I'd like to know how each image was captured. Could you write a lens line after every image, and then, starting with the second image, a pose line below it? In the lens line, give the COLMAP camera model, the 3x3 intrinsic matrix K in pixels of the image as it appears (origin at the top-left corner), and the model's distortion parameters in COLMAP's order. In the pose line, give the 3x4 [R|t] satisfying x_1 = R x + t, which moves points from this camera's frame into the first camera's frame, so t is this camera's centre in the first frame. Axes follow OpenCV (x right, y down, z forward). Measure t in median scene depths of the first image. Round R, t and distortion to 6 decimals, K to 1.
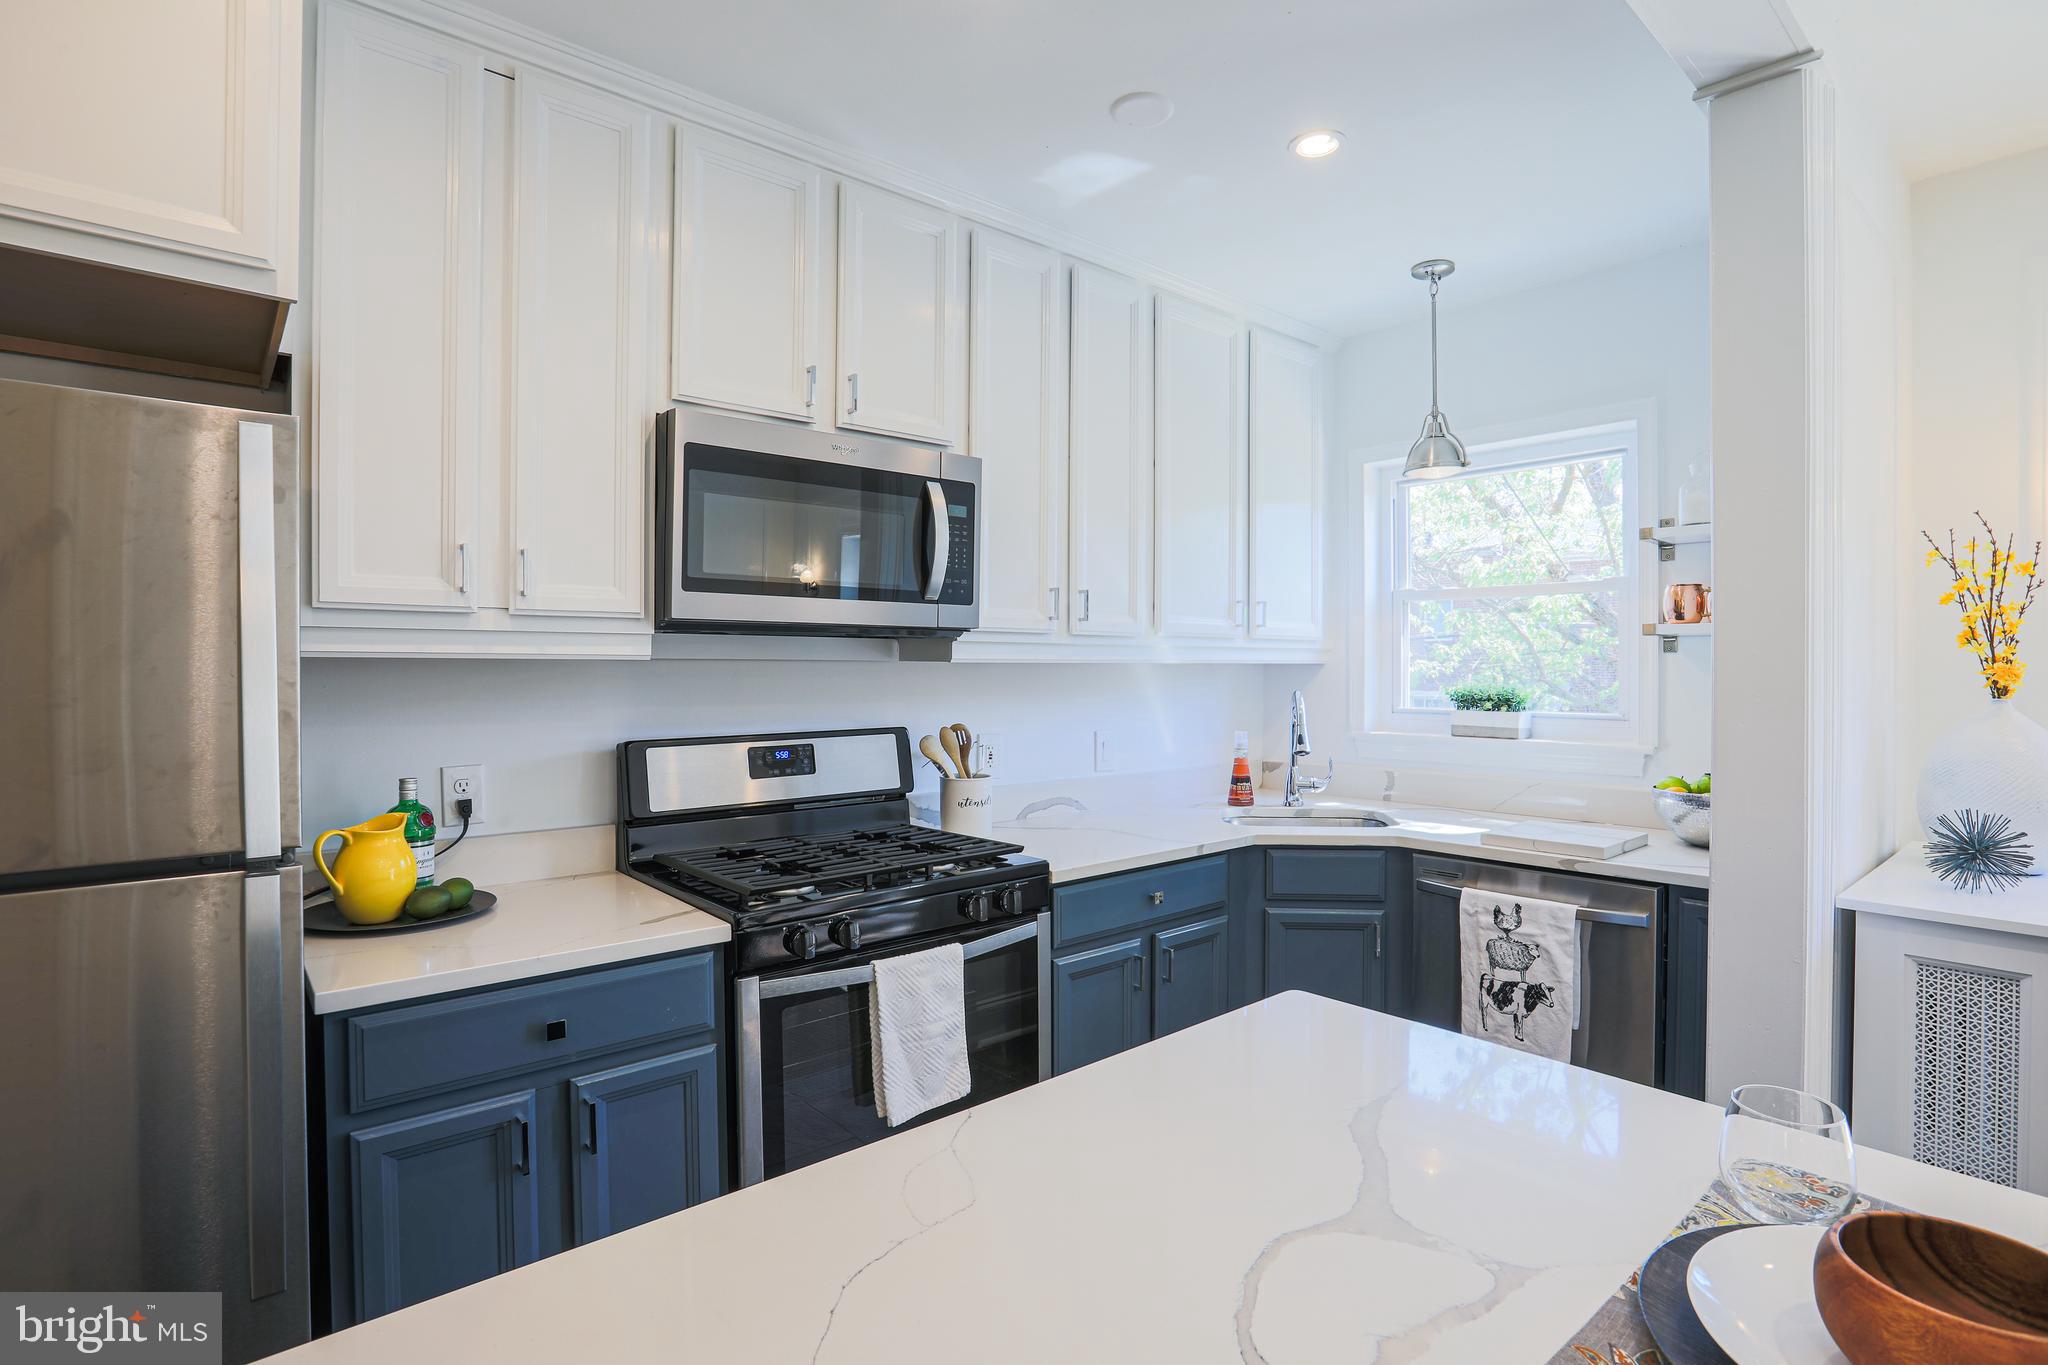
lens RADIAL K [[1019.4, 0, 1028.7], [0, 1019.4, 672.5], [0, 0, 1]] dist [-0.058718, 0.023092]
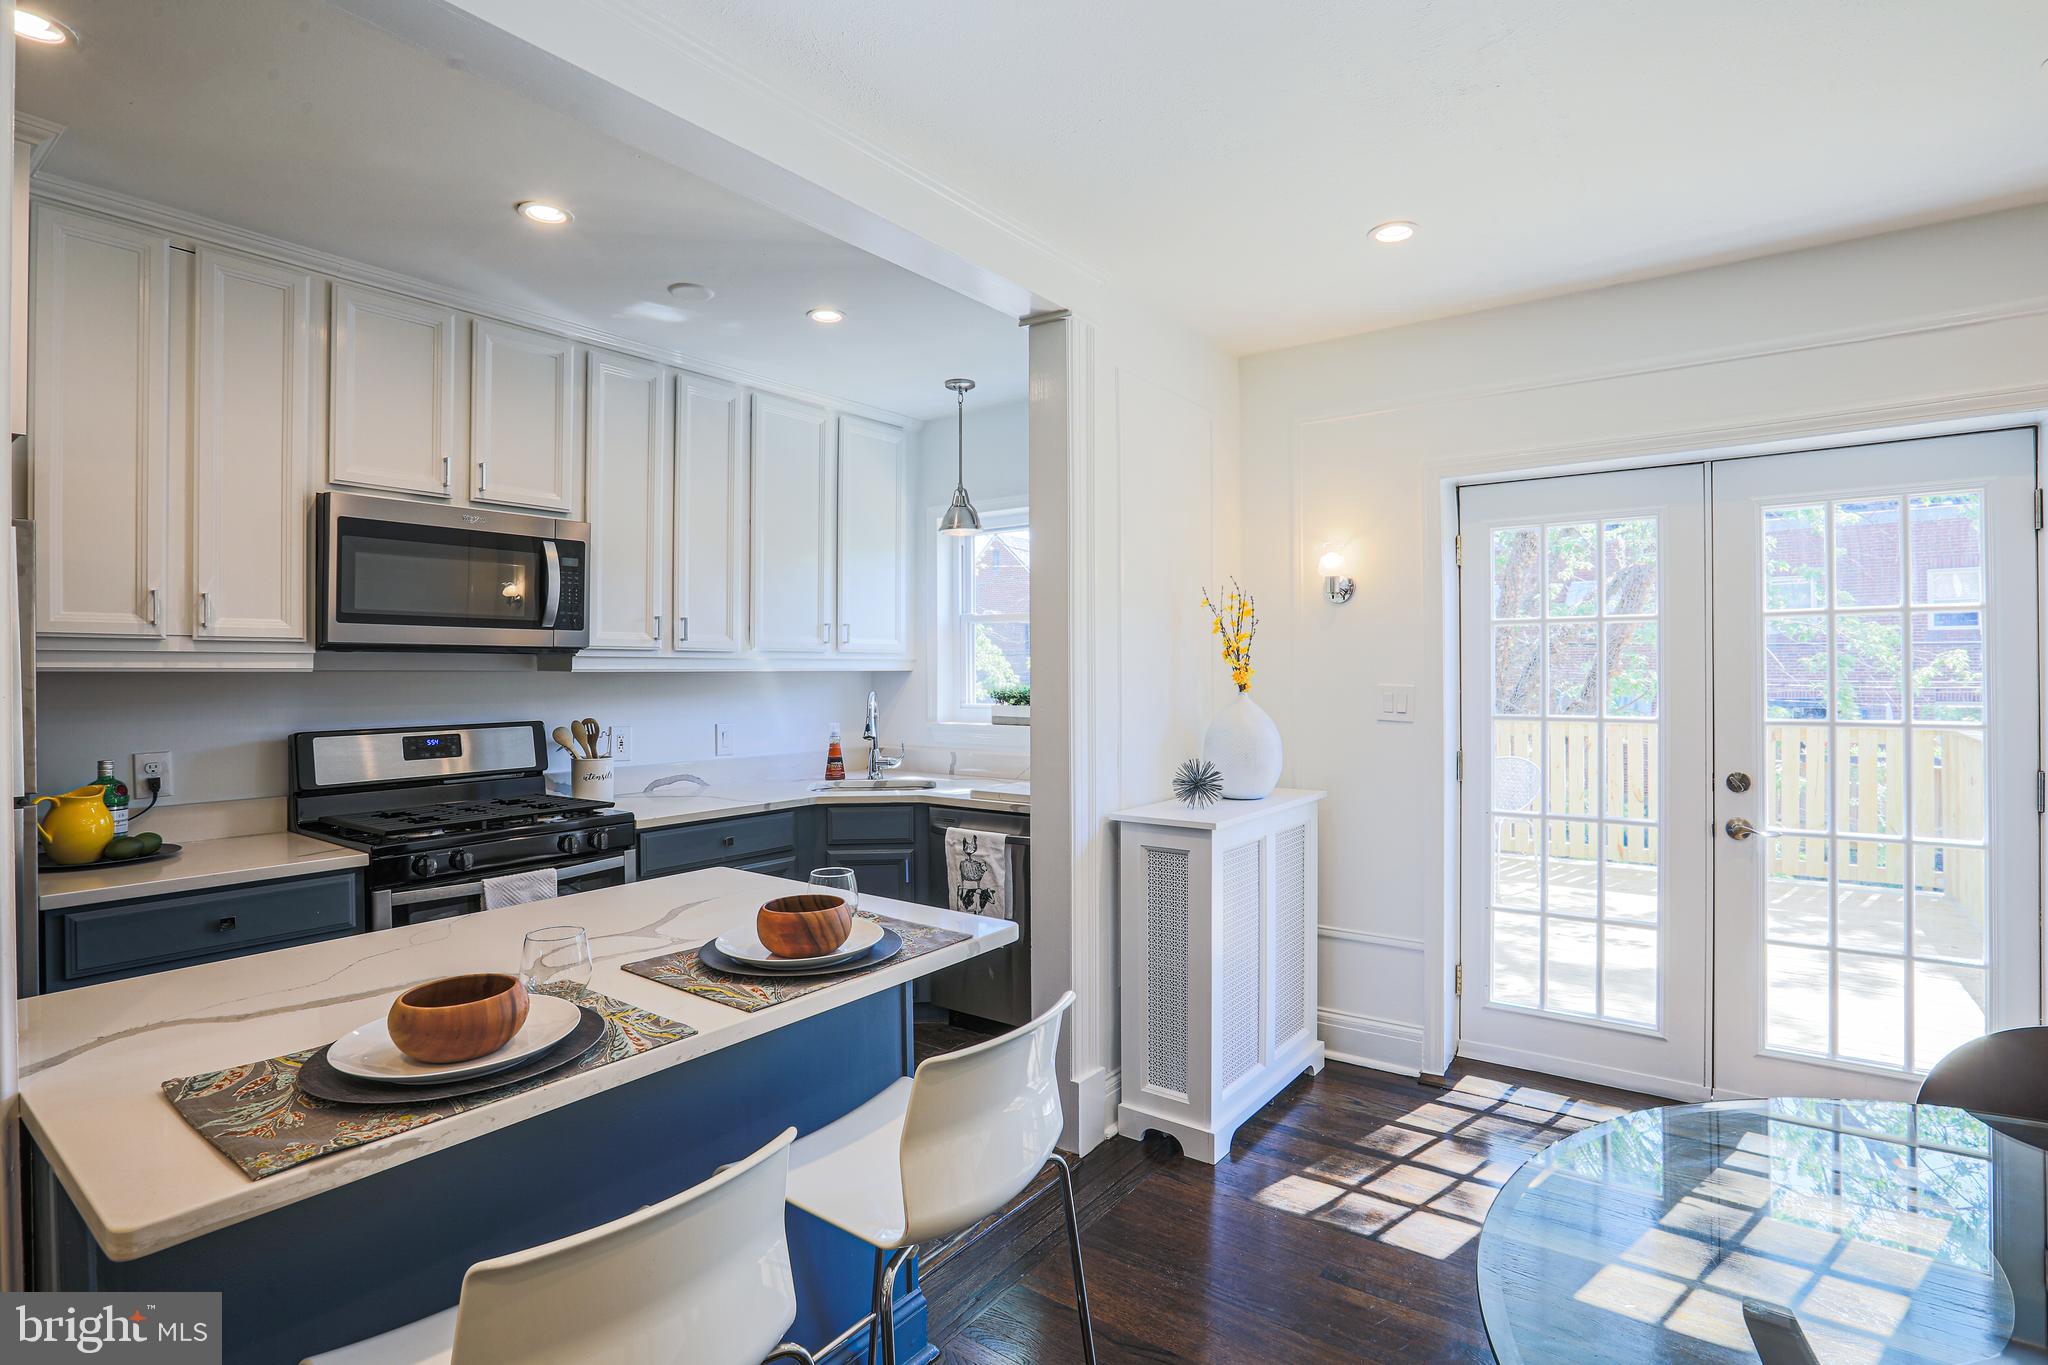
lens RADIAL K [[1019.4, 0, 1056.0], [0, 1019.4, 668.6], [0, 0, 1]] dist [-0.058718, 0.023092]
pose [[0.972138, -0.003223, 0.234389, 0.248963], [0.004965, 0.999964, -0.006845, -0.002098], [-0.234358, 0.007818, 0.972119, -0.468287]]
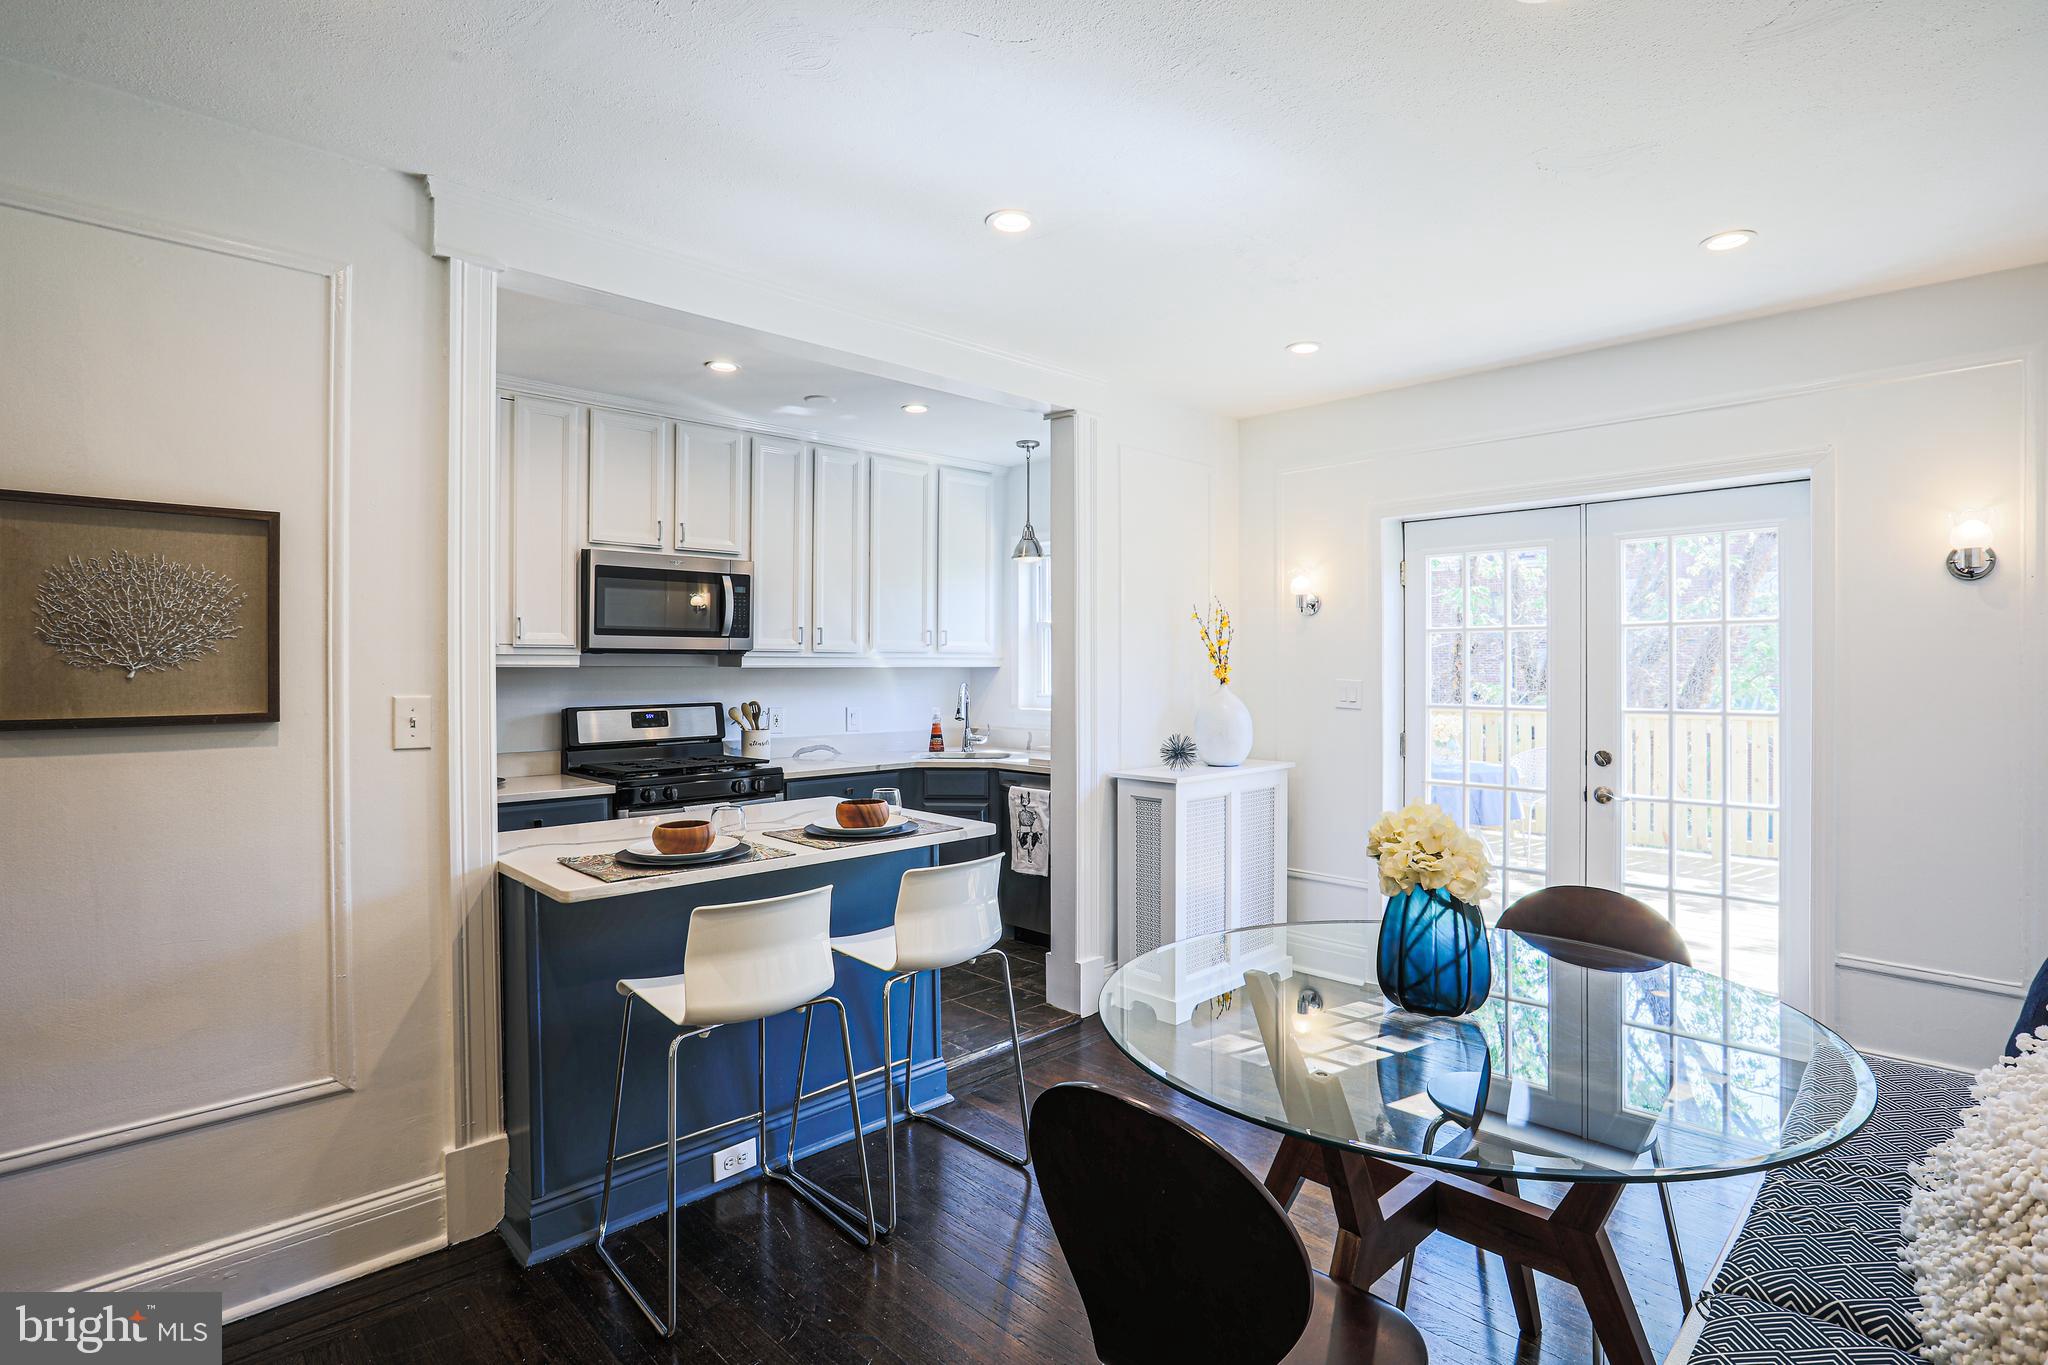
lens RADIAL K [[1019.4, 0, 1026.3], [0, 1019.4, 666.1], [0, 0, 1]] dist [-0.058718, 0.023092]
pose [[0.998416, -0.001093, 0.056246, 0.365847], [0.001319, 0.999991, -0.003981, -0.004506], [-0.056241, 0.004049, 0.998409, -0.958808]]
